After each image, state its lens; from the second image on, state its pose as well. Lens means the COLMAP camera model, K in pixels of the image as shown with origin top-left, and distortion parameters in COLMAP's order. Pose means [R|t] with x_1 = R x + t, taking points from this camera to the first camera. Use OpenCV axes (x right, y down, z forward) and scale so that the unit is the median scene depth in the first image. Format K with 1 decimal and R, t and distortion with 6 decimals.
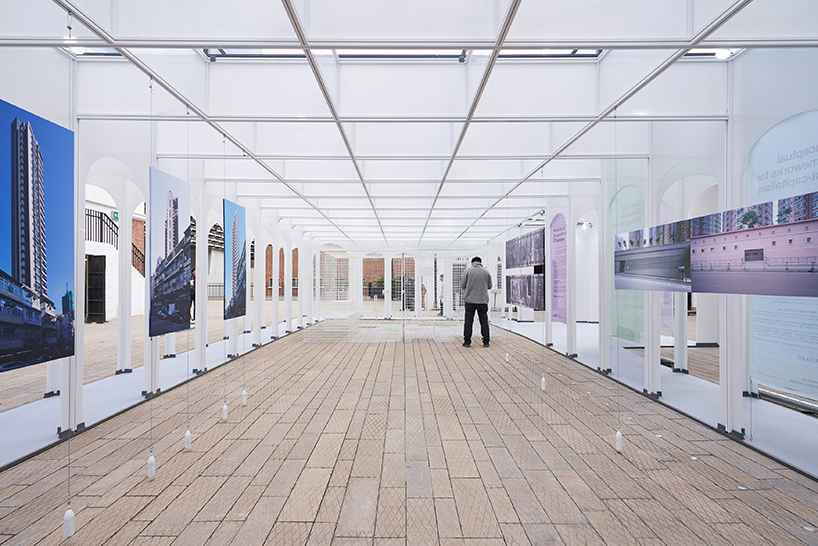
lens RADIAL K [[405.2, 0, 409.0], [0, 405.2, 273.0], [0, 0, 1]] dist [-0.000034, -0.000009]
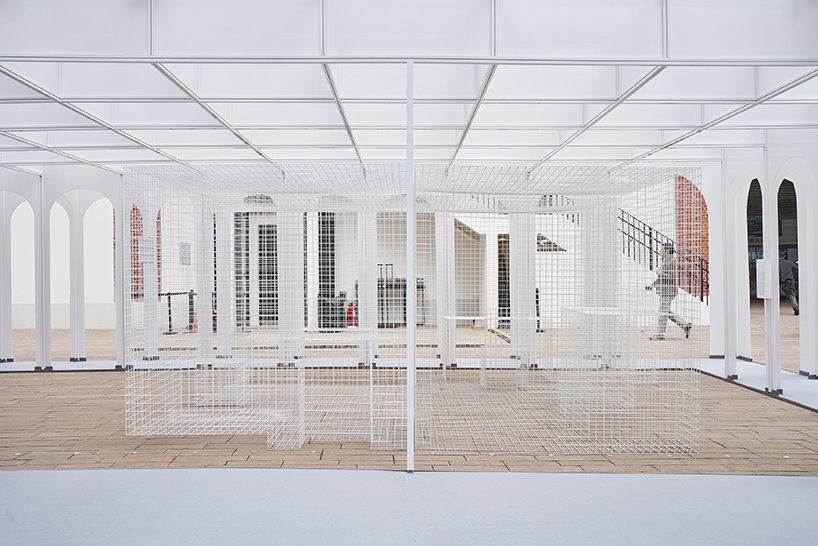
lens RADIAL K [[778.2, 0, 409.0], [0, 778.2, 273.0], [0, 0, 1]] dist [-0.000203, -0.000137]
pose [[0.999907, 0.005464, -0.012525, 0.005704], [-0.005265, 0.999861, 0.015796, -0.005441], [0.012609, -0.015729, 0.999797, -0.368627]]
